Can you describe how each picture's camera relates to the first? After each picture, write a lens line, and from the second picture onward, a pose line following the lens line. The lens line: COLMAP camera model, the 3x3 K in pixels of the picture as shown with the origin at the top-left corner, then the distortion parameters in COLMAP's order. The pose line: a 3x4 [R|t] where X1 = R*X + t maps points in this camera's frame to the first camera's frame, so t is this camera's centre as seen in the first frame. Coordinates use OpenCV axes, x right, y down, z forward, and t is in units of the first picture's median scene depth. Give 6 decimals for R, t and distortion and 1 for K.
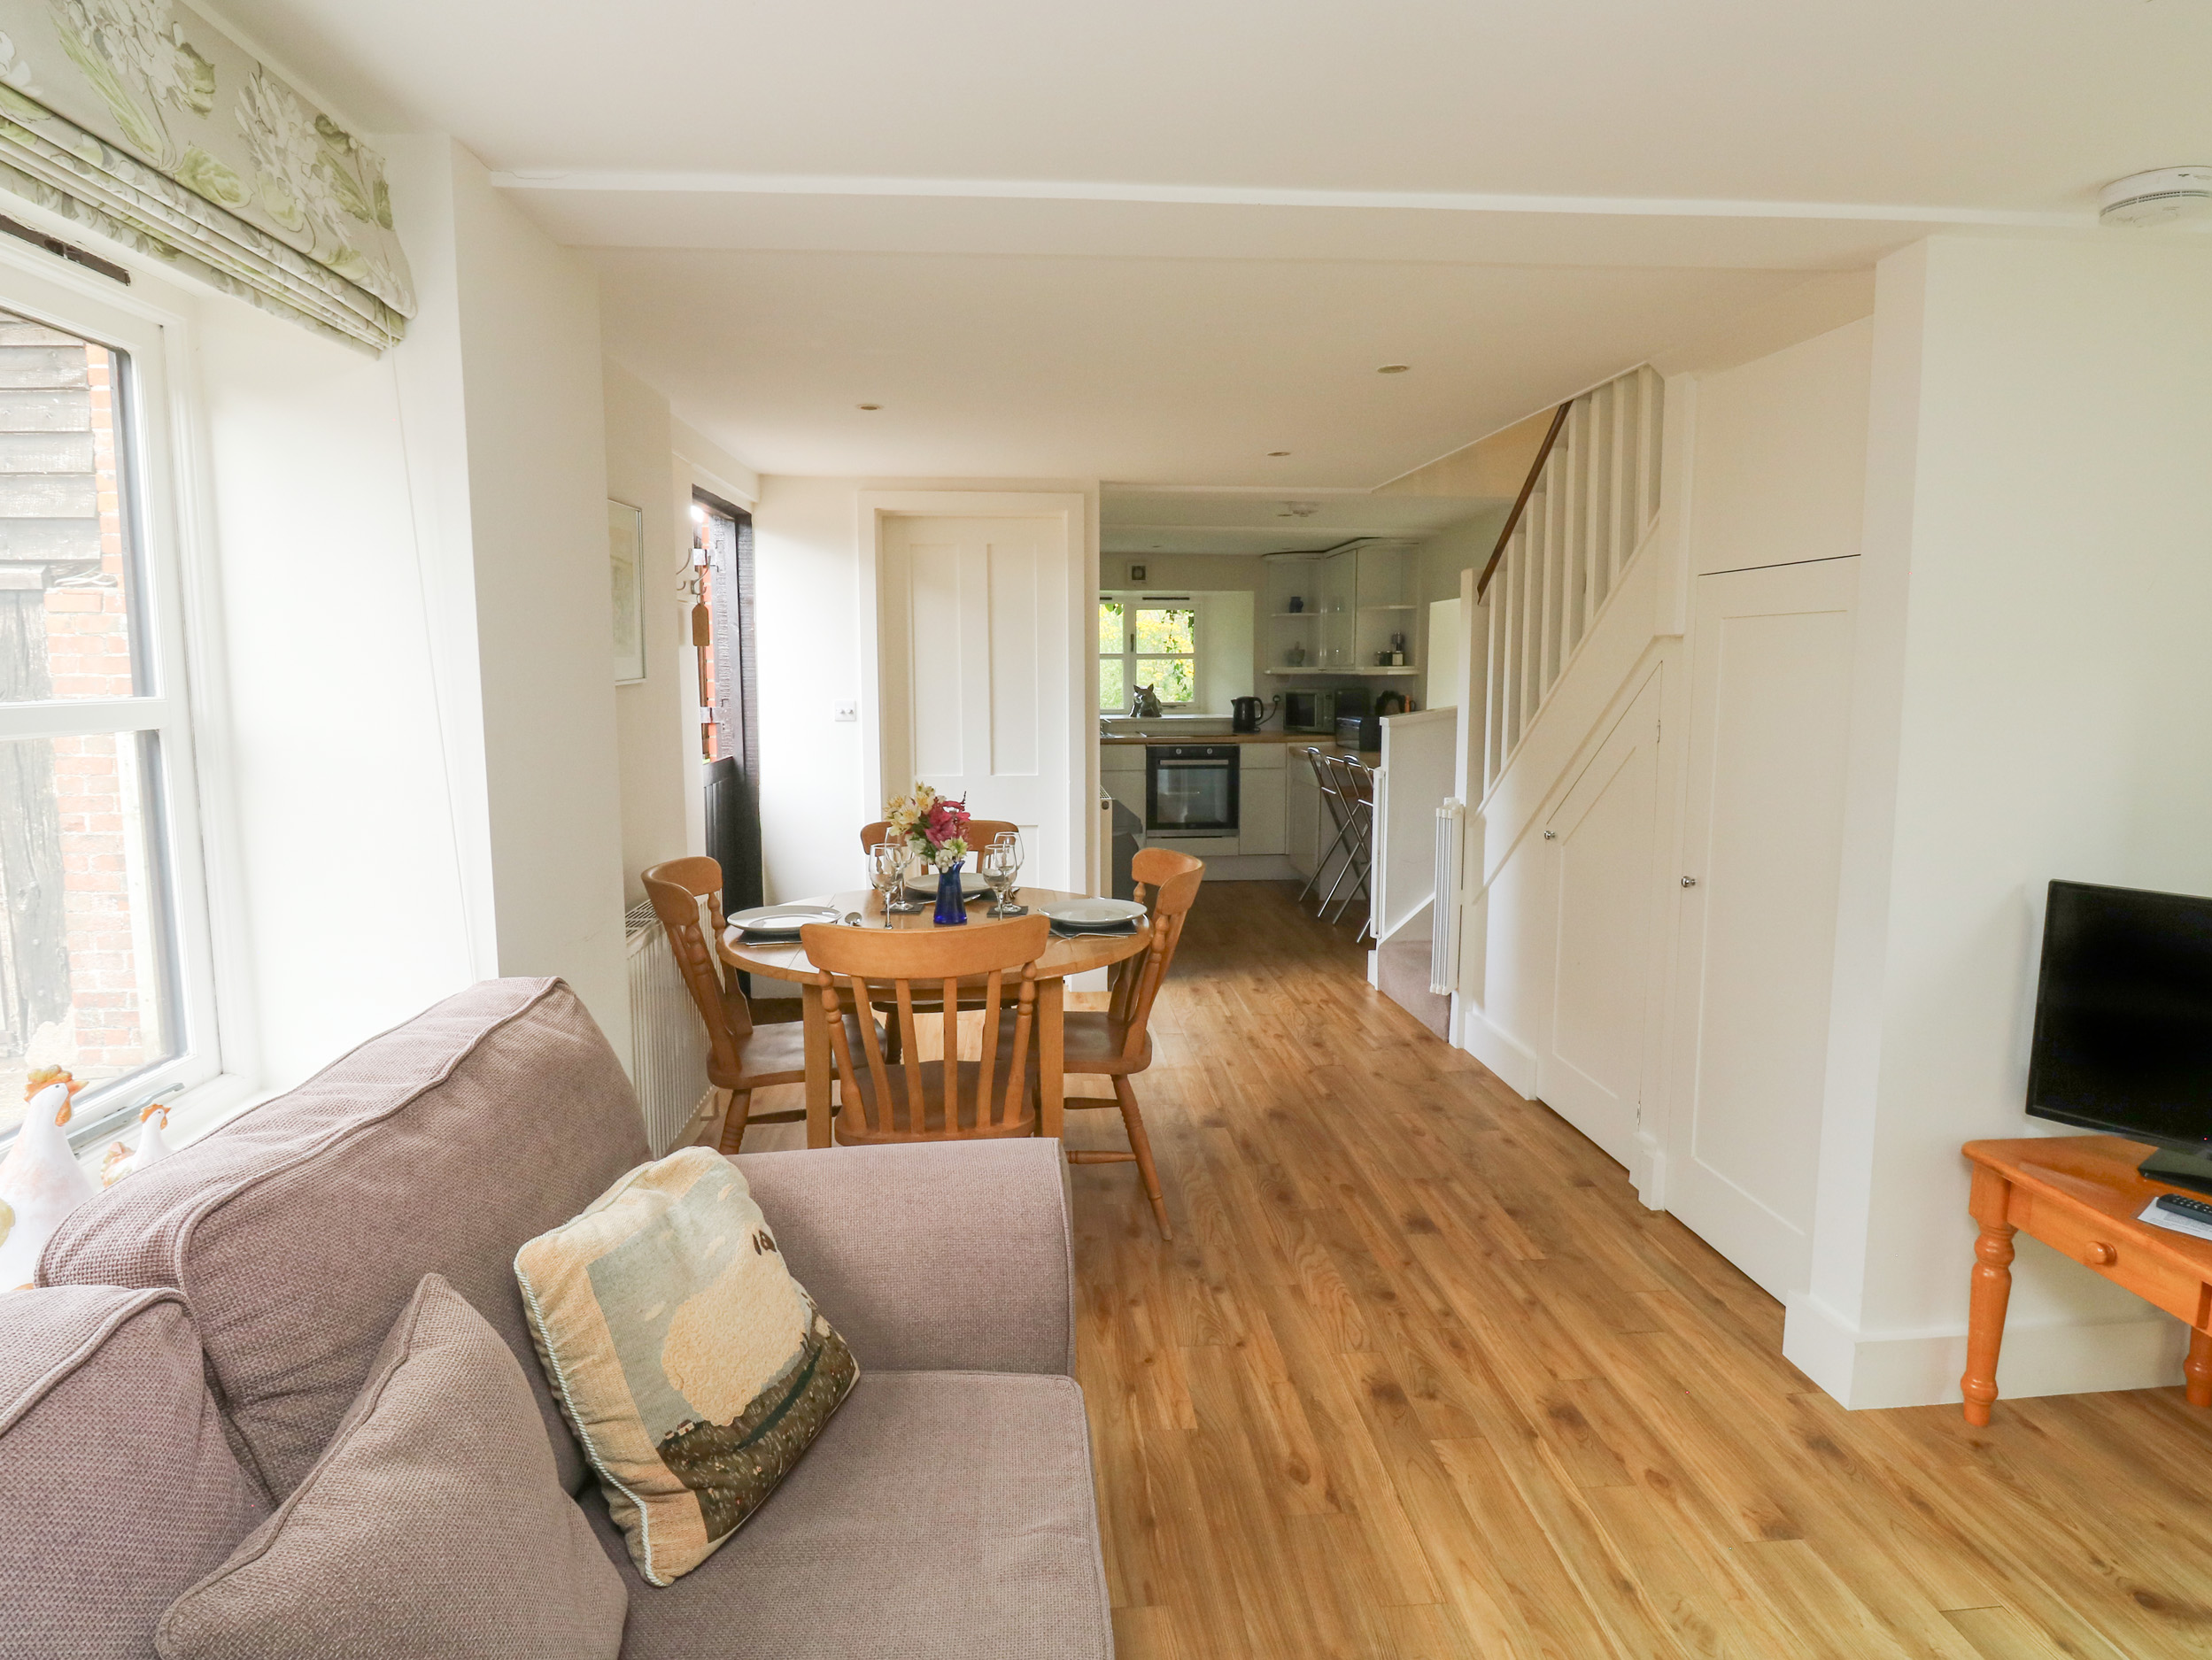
lens RADIAL K [[1175.0, 0, 1110.6], [0, 1175.0, 786.8], [0, 0, 1]] dist [-0.006812, -0.009483]
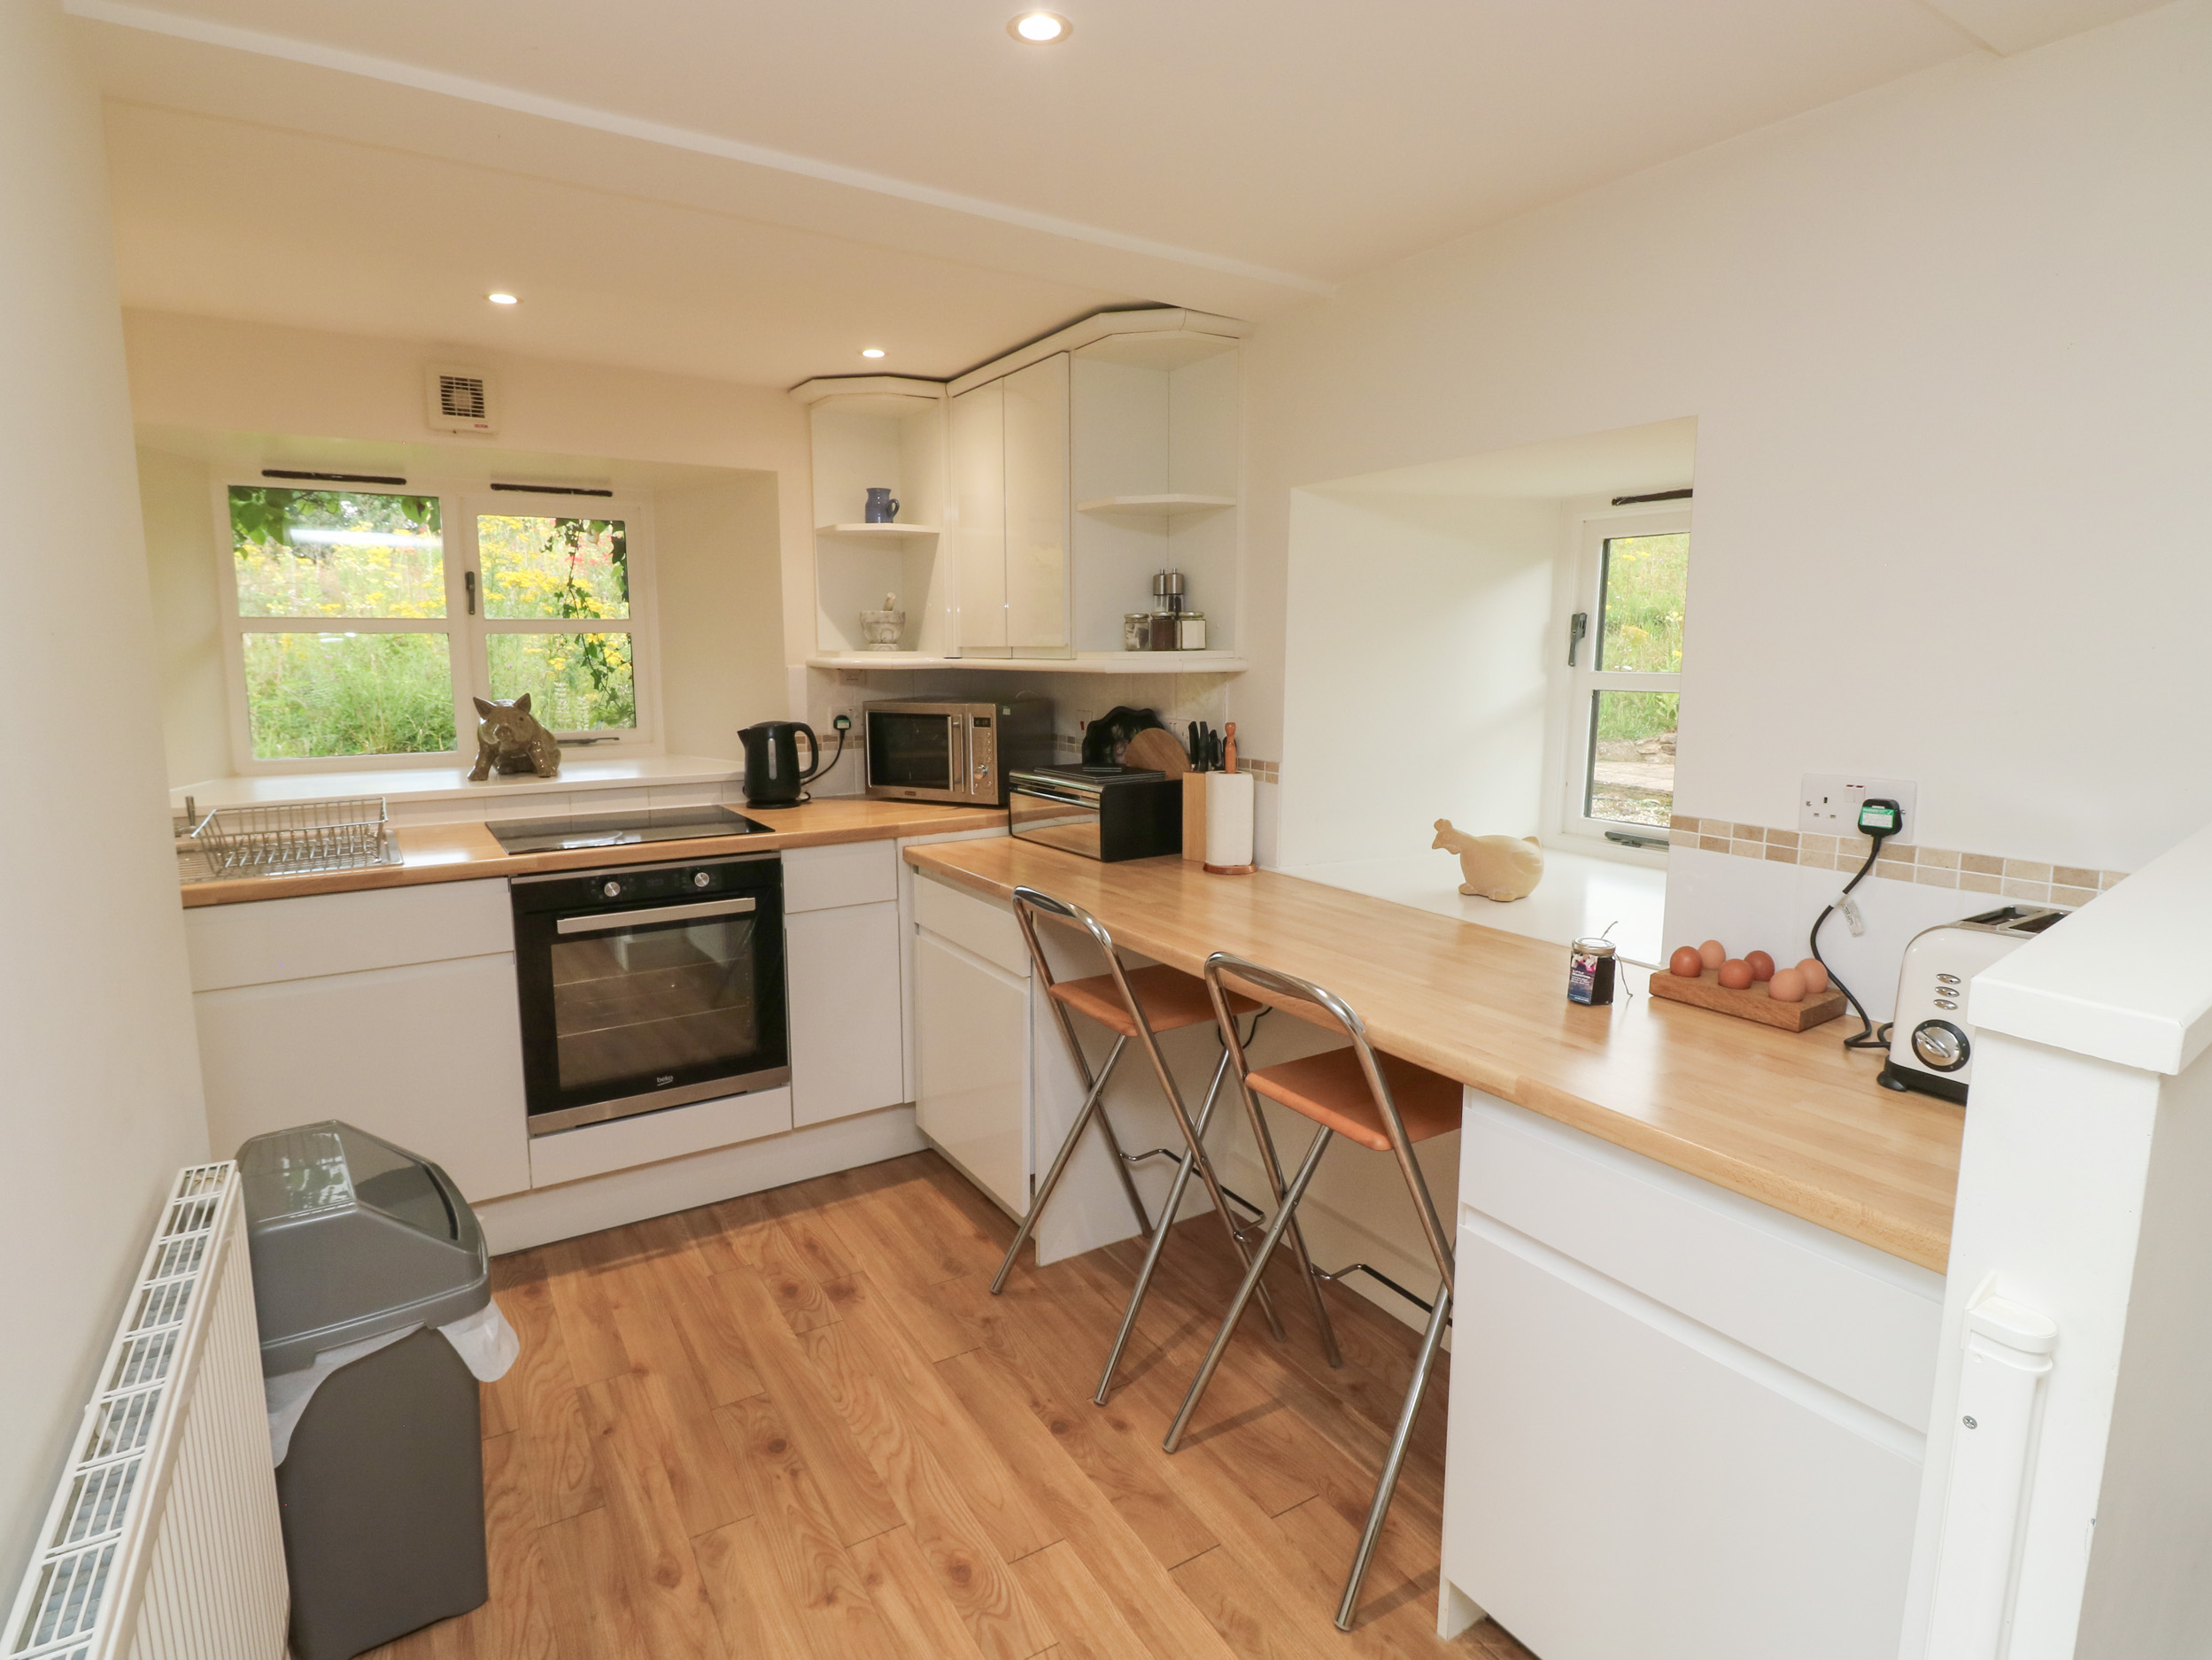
lens RADIAL K [[1175.0, 0, 1116.8], [0, 1175.0, 819.8], [0, 0, 1]] dist [-0.006812, -0.009483]
pose [[0.891243, -0.066288, 0.448655, 0.033875], [0.044692, 0.997283, 0.058566, -0.061654], [-0.451318, -0.032145, 0.891784, 0.573864]]
